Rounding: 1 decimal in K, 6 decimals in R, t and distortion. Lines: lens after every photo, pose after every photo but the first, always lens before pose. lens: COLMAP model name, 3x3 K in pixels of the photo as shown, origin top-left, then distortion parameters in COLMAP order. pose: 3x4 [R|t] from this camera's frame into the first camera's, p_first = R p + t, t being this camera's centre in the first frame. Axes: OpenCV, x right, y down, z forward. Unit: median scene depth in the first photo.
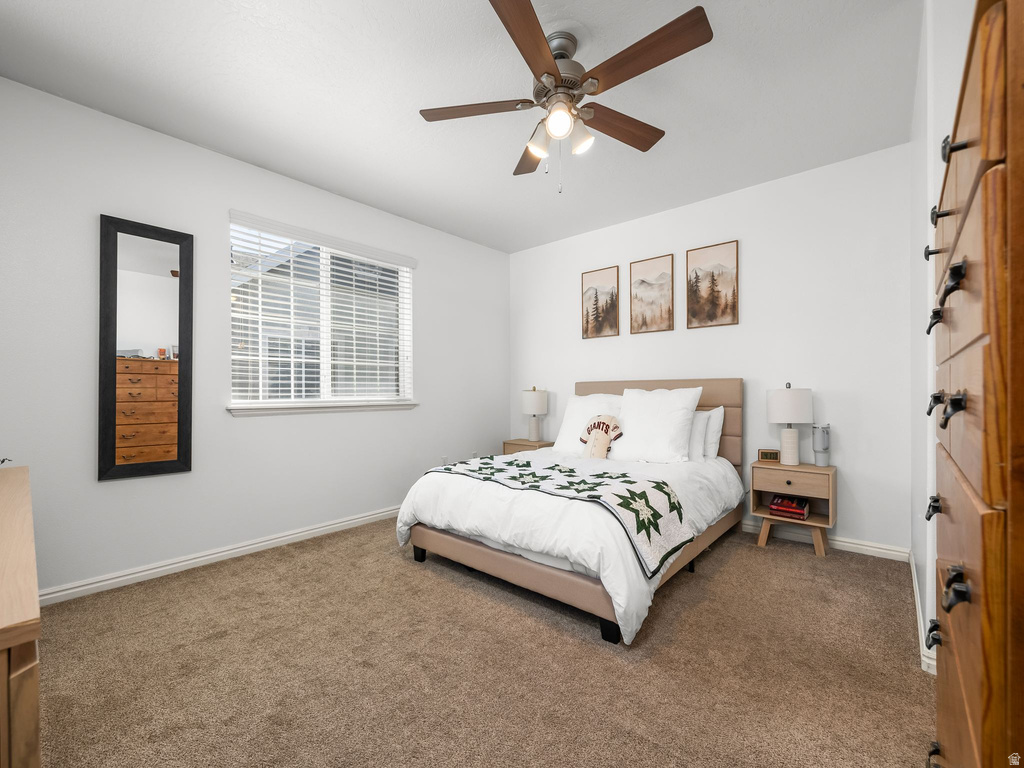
lens RADIAL K [[435.5, 0, 507.4], [0, 435.5, 383.9], [0, 0, 1]] dist [-0.001019, -0.000102]
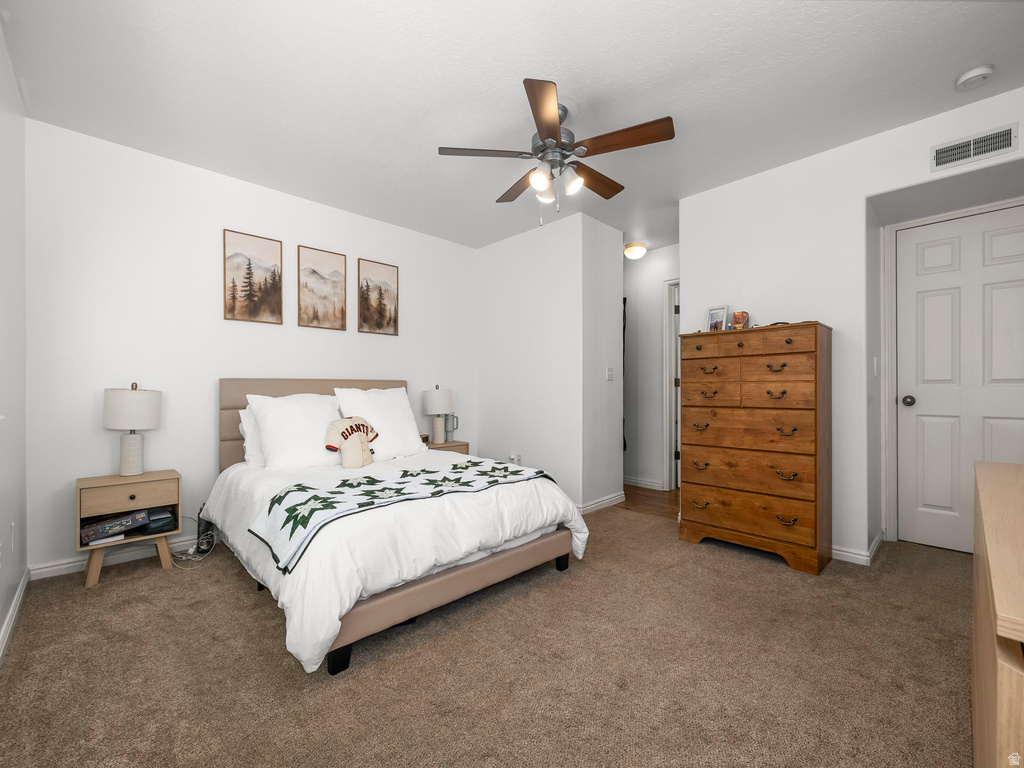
lens RADIAL K [[435.5, 0, 507.4], [0, 435.5, 383.9], [0, 0, 1]] dist [-0.001019, -0.000102]
pose [[0.081091, 0.019560, 0.996515, -0.591752], [-0.015883, 0.999706, -0.018330, 0.012583], [-0.996580, -0.014342, 0.081378, 0.539443]]
